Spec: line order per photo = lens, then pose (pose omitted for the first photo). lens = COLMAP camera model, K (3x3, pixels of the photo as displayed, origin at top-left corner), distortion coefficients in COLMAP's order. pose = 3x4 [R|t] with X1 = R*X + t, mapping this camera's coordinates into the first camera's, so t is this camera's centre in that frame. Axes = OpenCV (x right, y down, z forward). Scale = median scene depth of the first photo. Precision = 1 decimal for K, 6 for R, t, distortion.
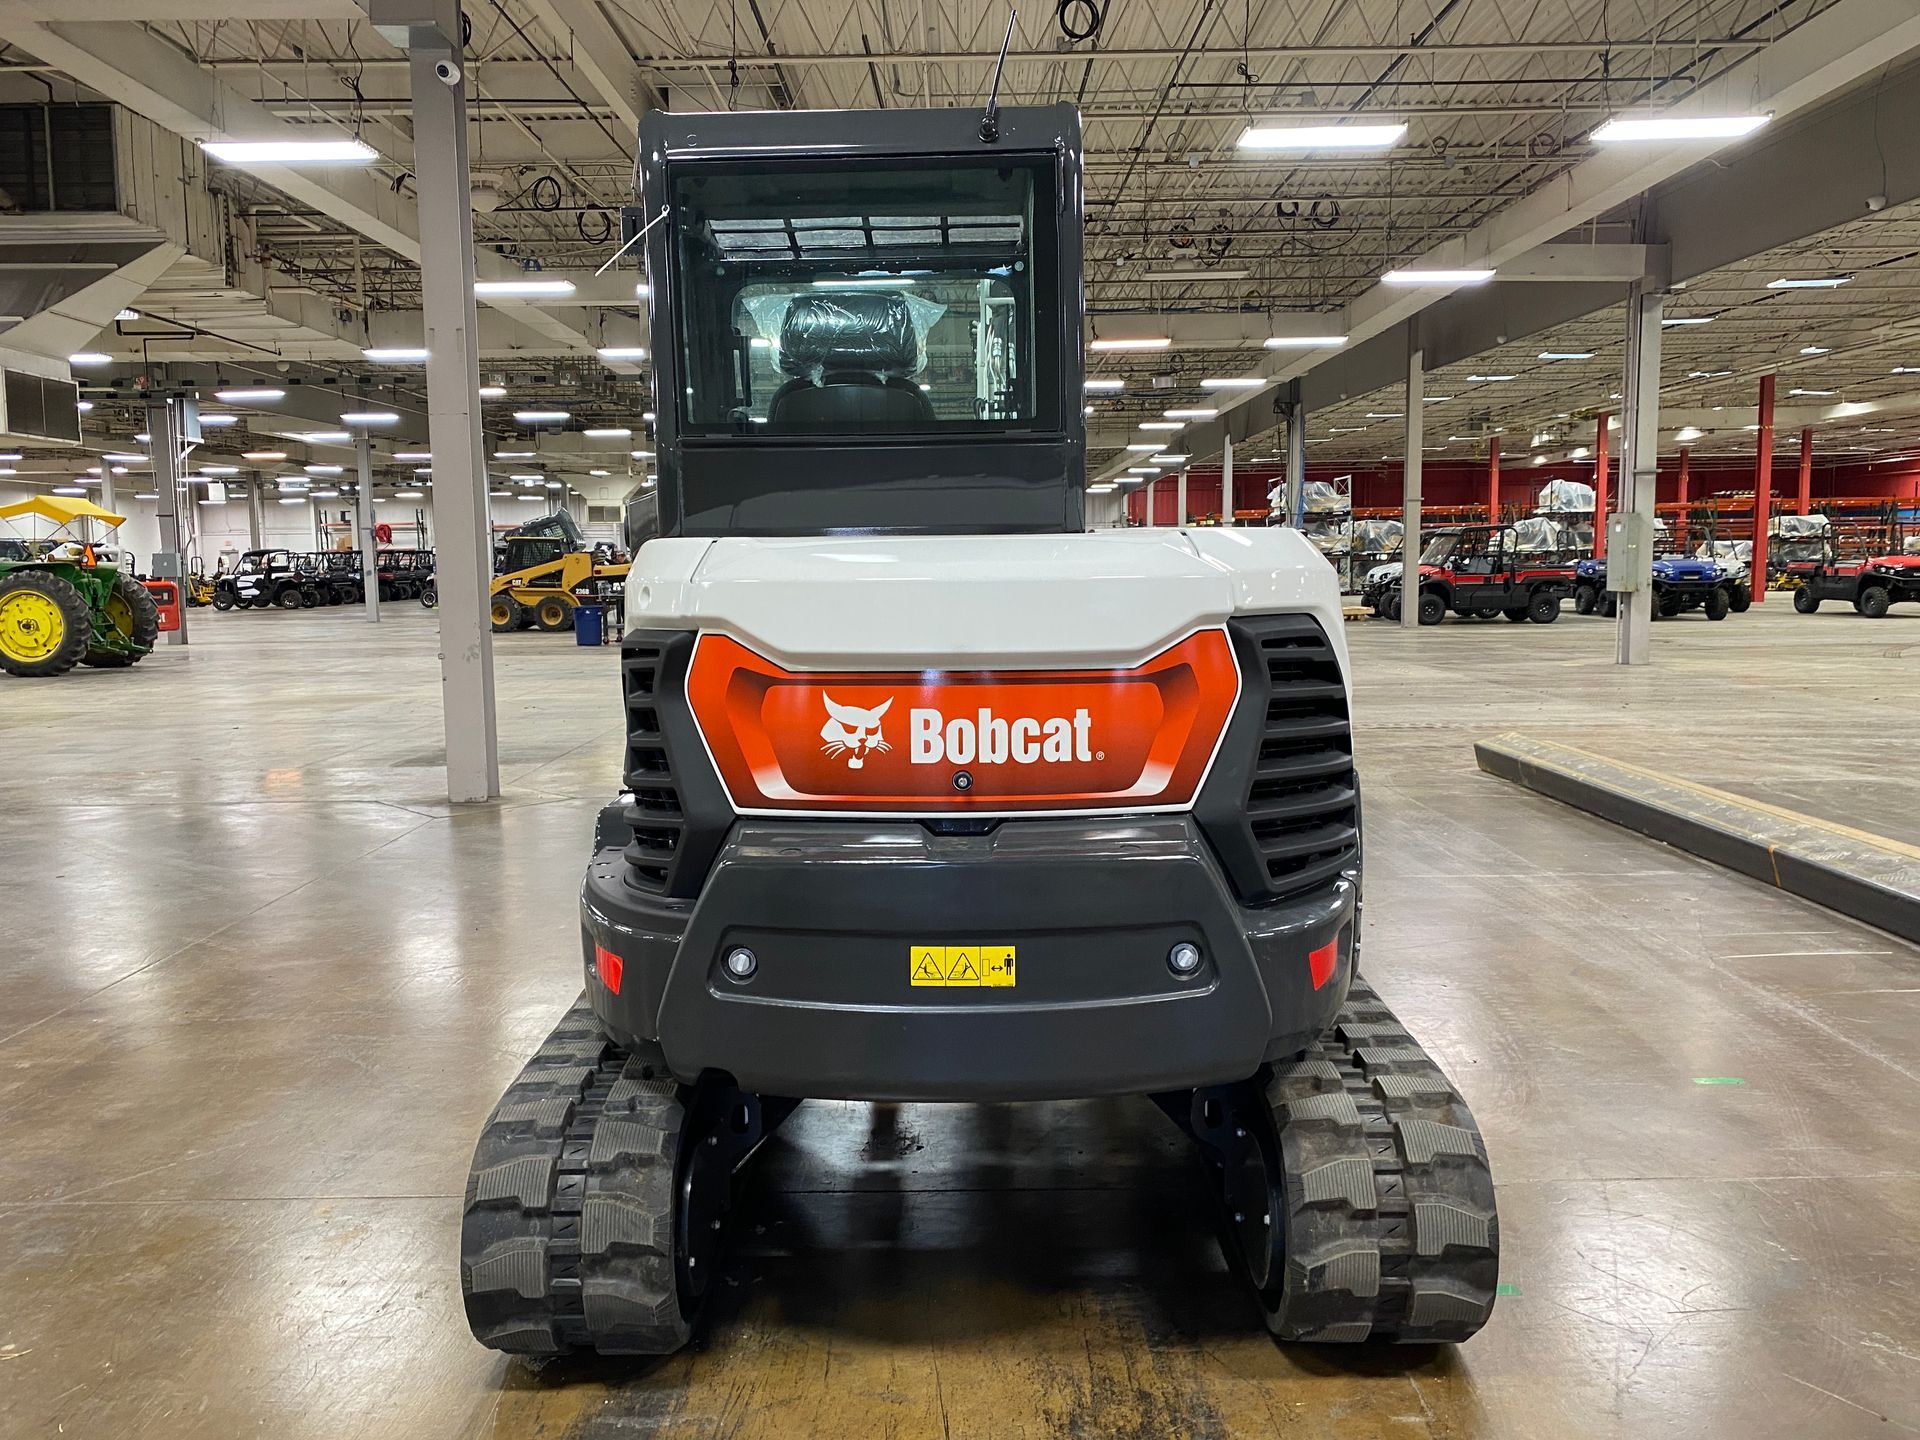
lens RADIAL K [[1457.0, 0, 981.3], [0, 1457.0, 706.2], [0, 0, 1]] dist [0.056011, -0.063158]
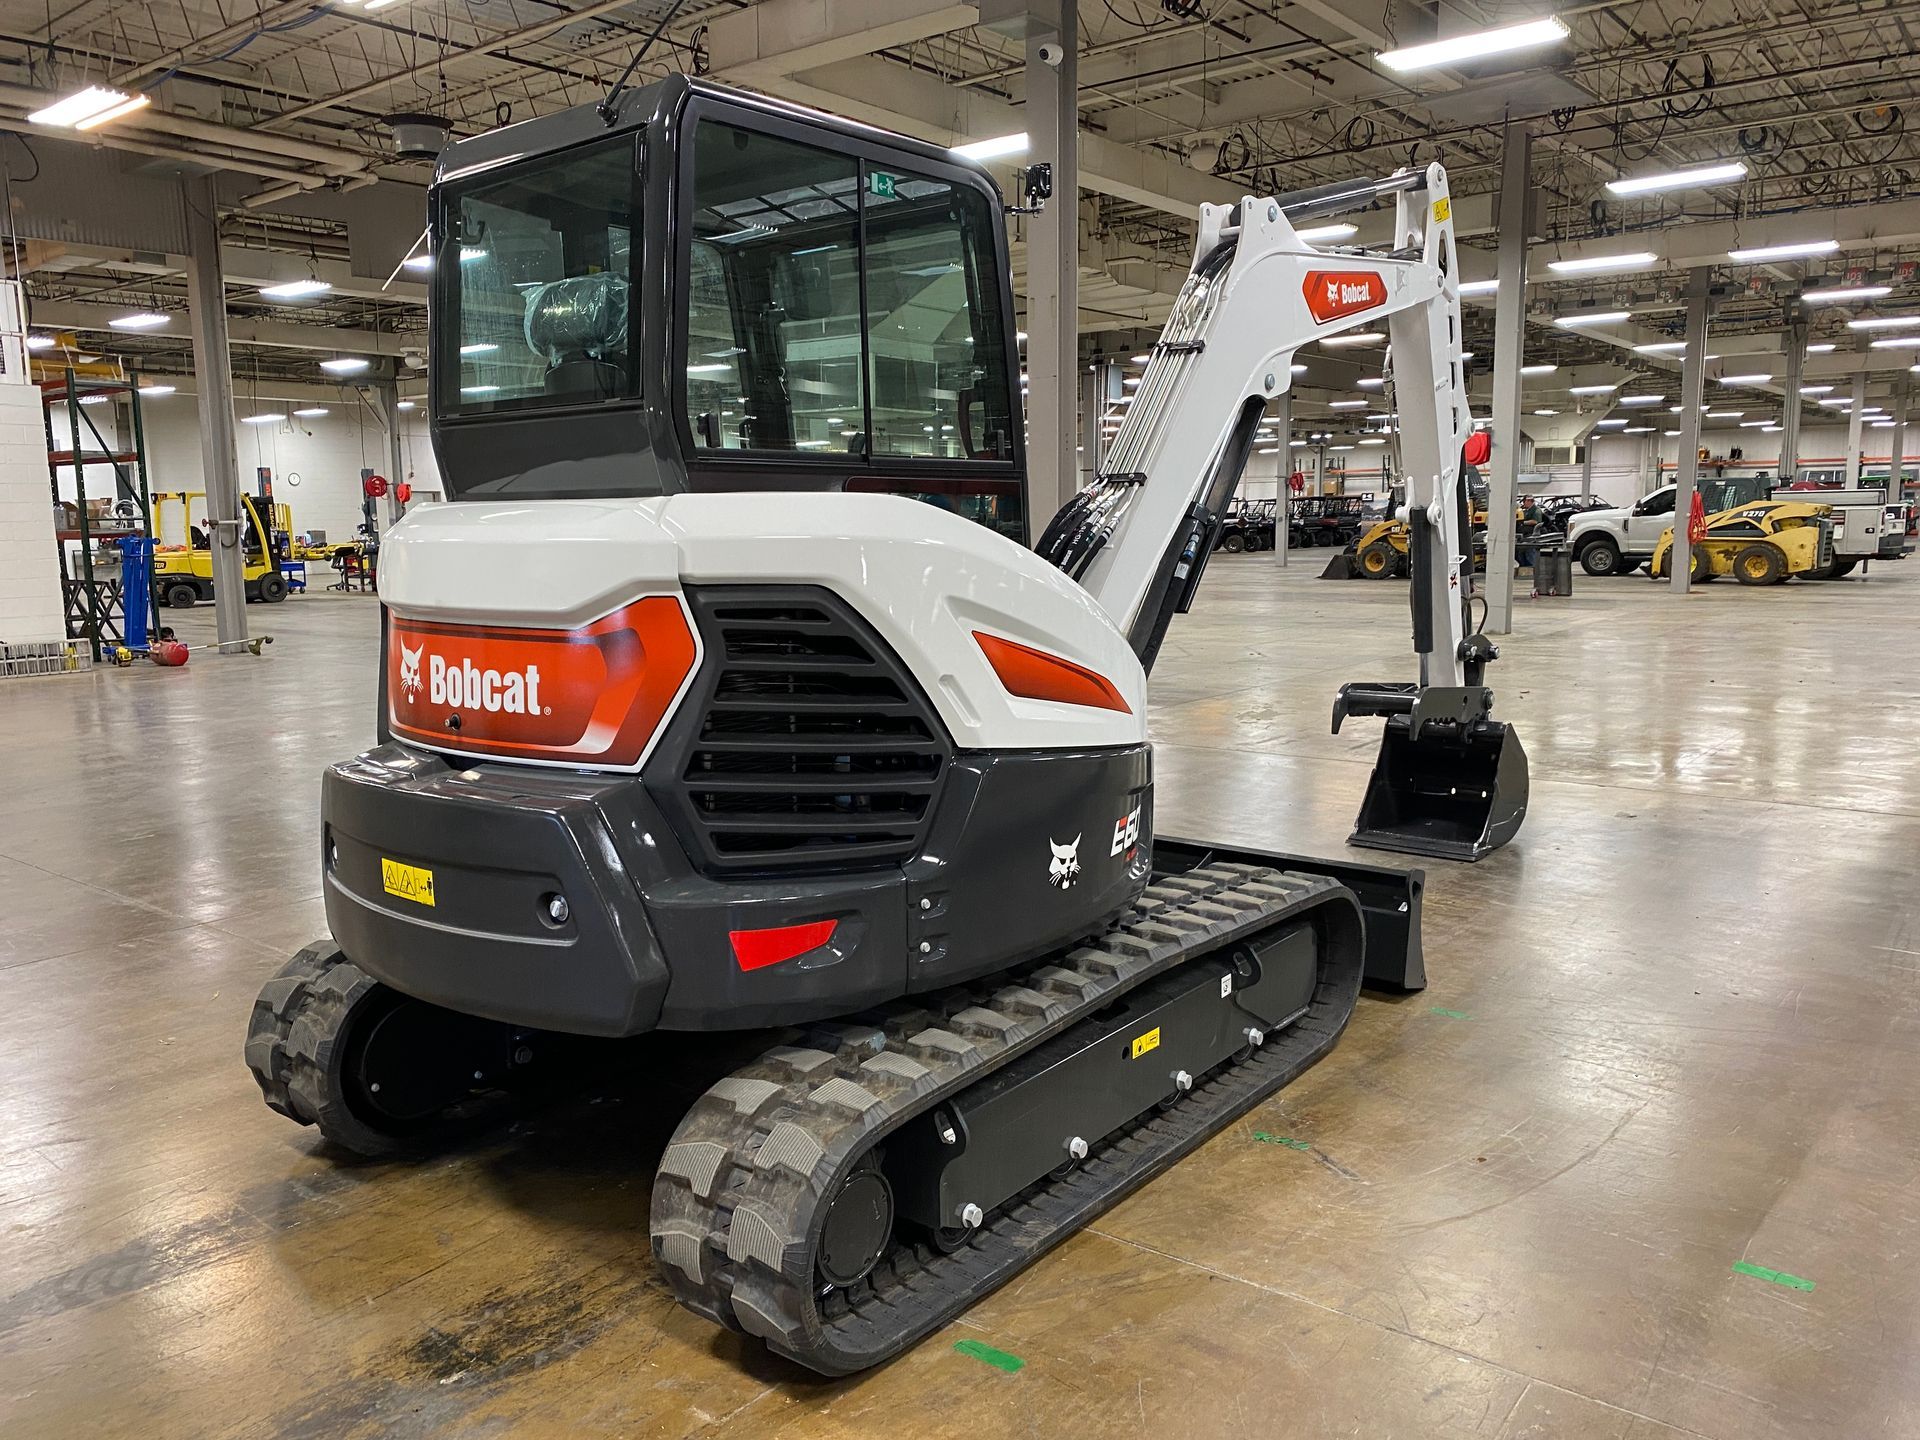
lens RADIAL K [[1472.9, 0, 963.1], [0, 1472.9, 725.4], [0, 0, 1]] dist [0.046657, -0.052373]
pose [[0.779822, 0.092535, -0.619125, 0.981454], [-0.062274, 0.995576, 0.070363, -0.049901], [0.622897, -0.016315, 0.782134, 0.343375]]
